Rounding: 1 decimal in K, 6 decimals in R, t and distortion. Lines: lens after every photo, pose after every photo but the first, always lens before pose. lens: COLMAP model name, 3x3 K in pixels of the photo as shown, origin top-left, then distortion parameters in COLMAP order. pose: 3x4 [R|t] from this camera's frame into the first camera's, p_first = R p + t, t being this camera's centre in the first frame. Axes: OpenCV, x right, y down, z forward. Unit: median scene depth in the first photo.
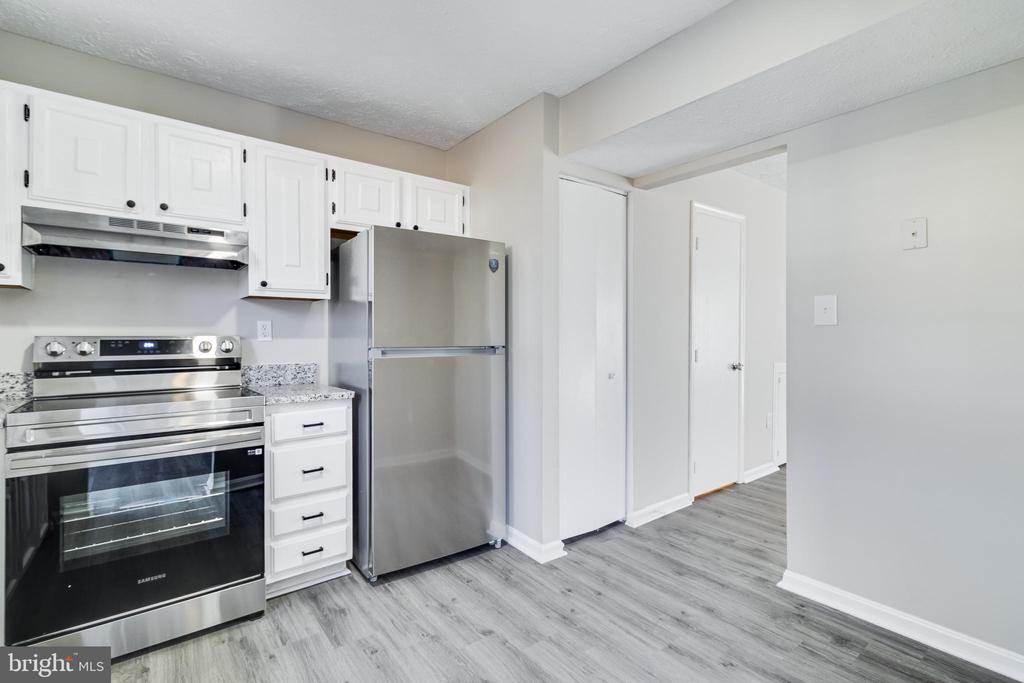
lens RADIAL K [[478.0, 0, 519.5], [0, 478.0, 335.7], [0, 0, 1]] dist [0.001306, -0.000640]
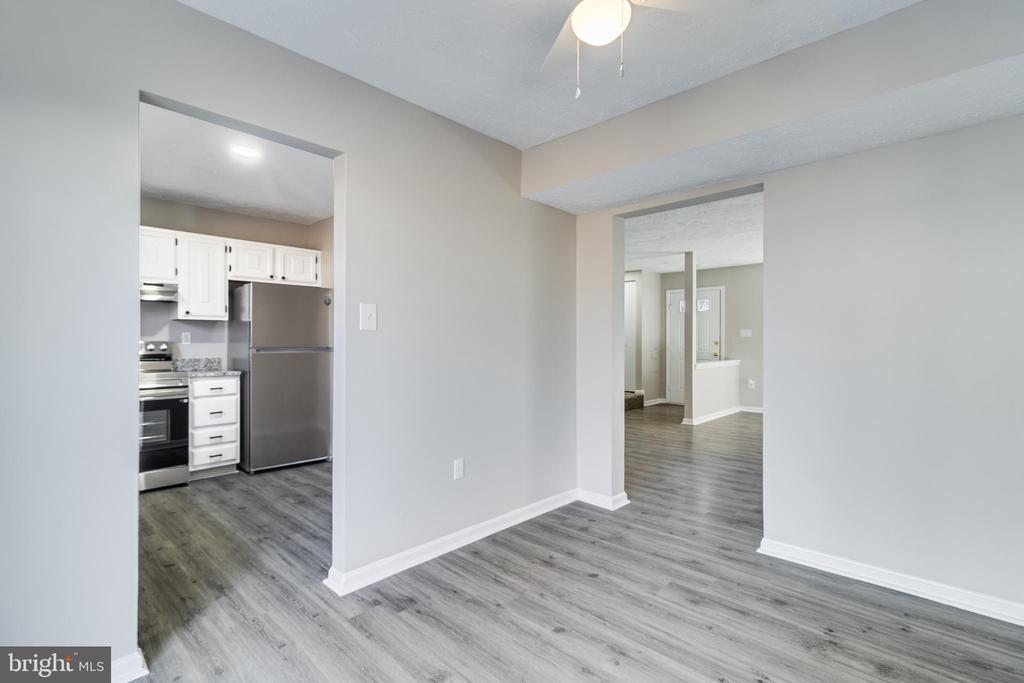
lens RADIAL K [[475.6, 0, 514.4], [0, 475.6, 338.7], [0, 0, 1]] dist [0.013007, -0.000282]
pose [[0.990005, -0.000044, 0.141030, 0.428379], [0.001328, 0.999959, -0.009007, 0.008175], [-0.141023, 0.009105, 0.989964, -0.951625]]
